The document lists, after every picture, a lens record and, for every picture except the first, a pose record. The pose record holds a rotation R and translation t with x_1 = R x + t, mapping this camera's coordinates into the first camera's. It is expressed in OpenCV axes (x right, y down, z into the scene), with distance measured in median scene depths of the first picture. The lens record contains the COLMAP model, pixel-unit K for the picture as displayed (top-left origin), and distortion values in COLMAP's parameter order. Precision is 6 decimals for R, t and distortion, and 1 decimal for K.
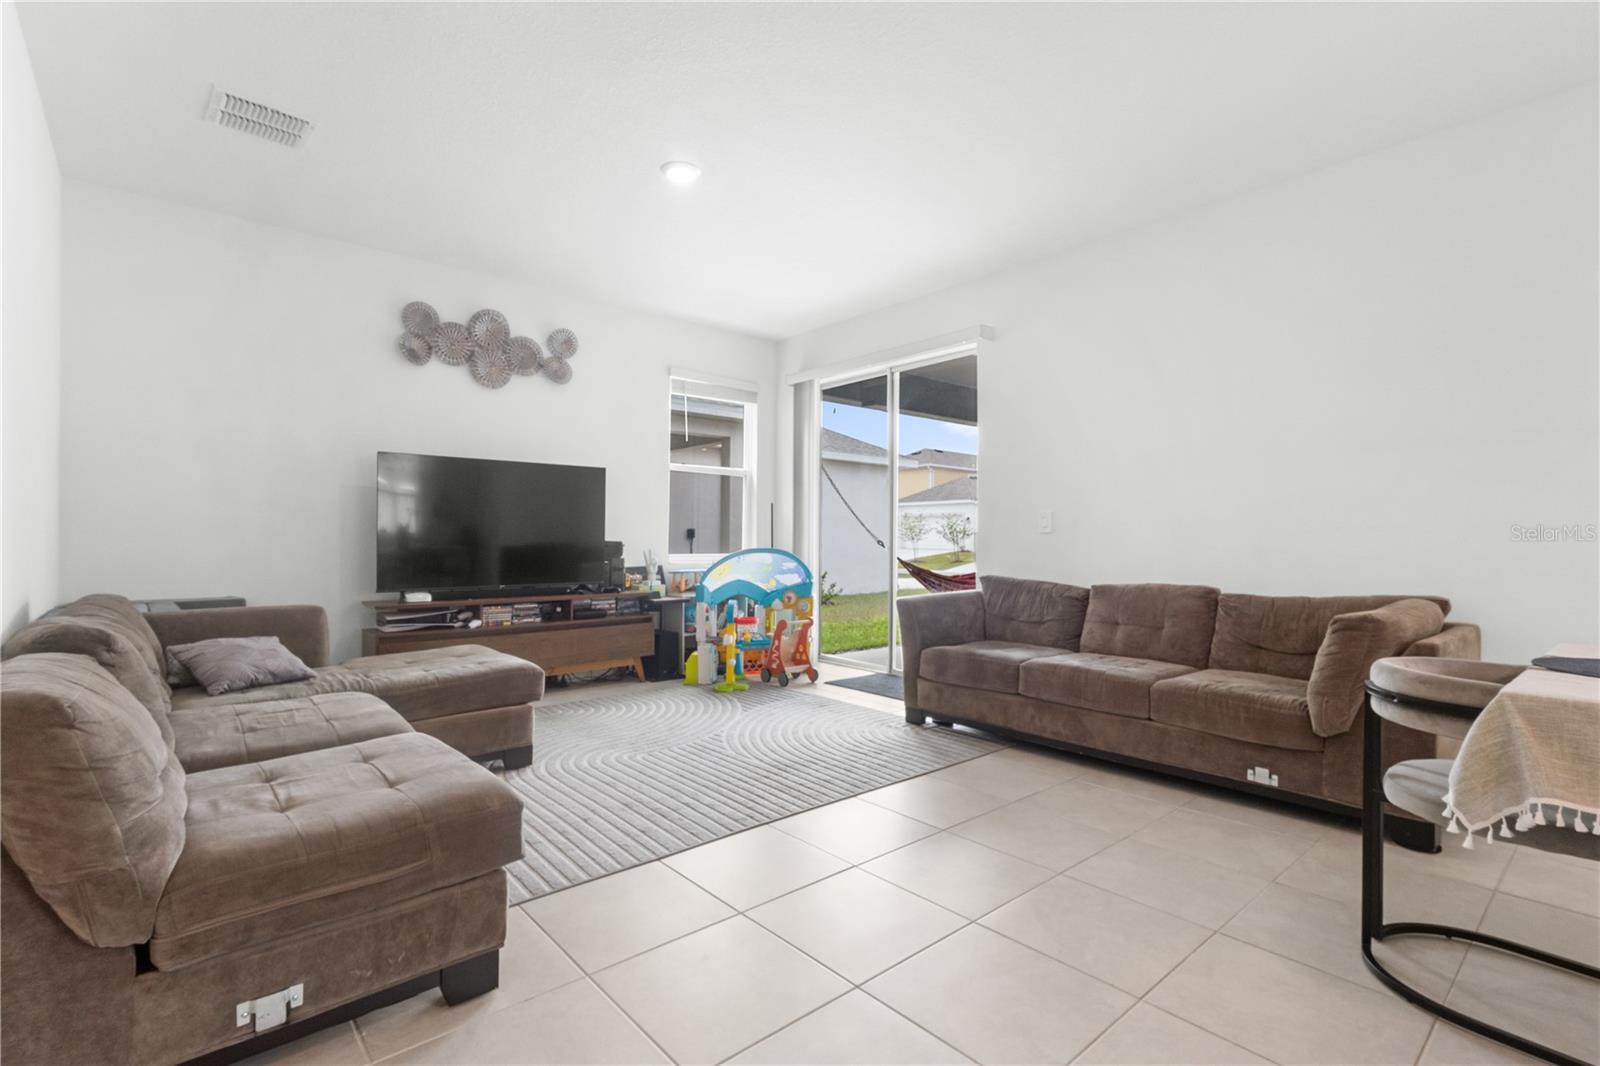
lens RADIAL K [[739.6, 0, 788.8], [0, 739.6, 538.2], [0, 0, 1]] dist [0.006976, -0.002123]
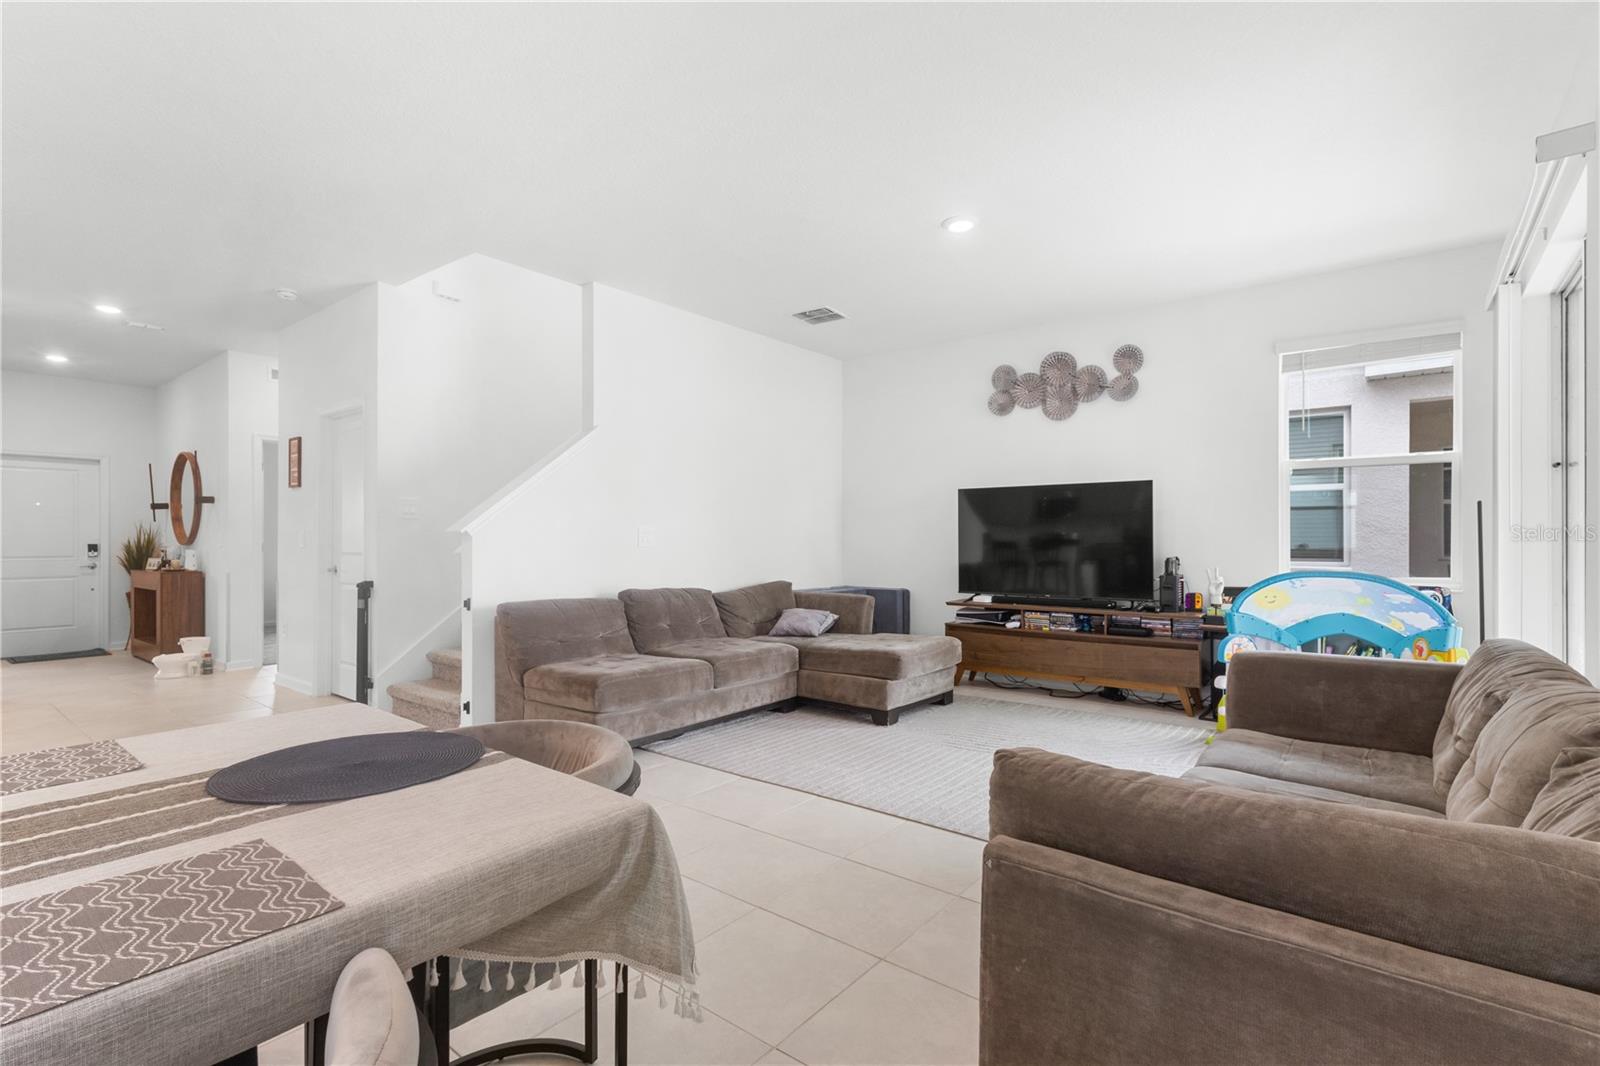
lens RADIAL K [[739.6, 0, 797.4], [0, 739.6, 534.3], [0, 0, 1]] dist [0.006976, -0.002123]
pose [[0.193786, -0.011321, -0.980978, 0.627768], [0.002675, 0.999936, -0.011012, -0.017100], [0.981040, -0.000490, 0.193804, 0.388136]]
